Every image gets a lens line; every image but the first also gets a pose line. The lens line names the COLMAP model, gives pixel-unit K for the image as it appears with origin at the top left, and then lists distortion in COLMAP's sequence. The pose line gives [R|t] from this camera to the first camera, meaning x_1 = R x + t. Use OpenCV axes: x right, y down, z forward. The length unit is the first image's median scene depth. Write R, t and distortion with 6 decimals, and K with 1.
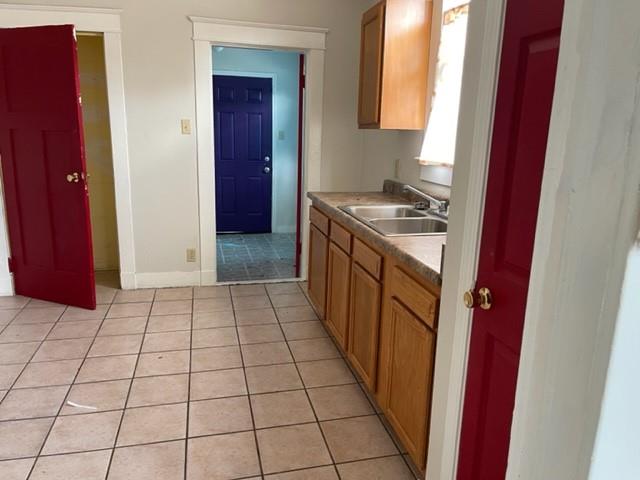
lens RADIAL K [[487.1, 0, 319.7], [0, 487.1, 238.8], [0, 0, 1]] dist [0.047770, -0.000105]
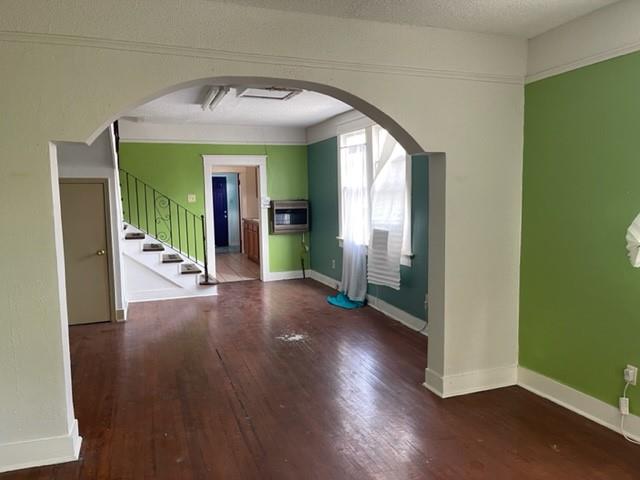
lens RADIAL K [[487.1, 0, 320.3], [0, 487.1, 241.2], [0, 0, 1]] dist [0.047770, -0.000105]
pose [[0.992516, -0.054964, 0.109046, 0.074871], [0.067814, 0.990711, -0.117866, 0.271392], [-0.101555, 0.124379, 0.987024, -1.274523]]
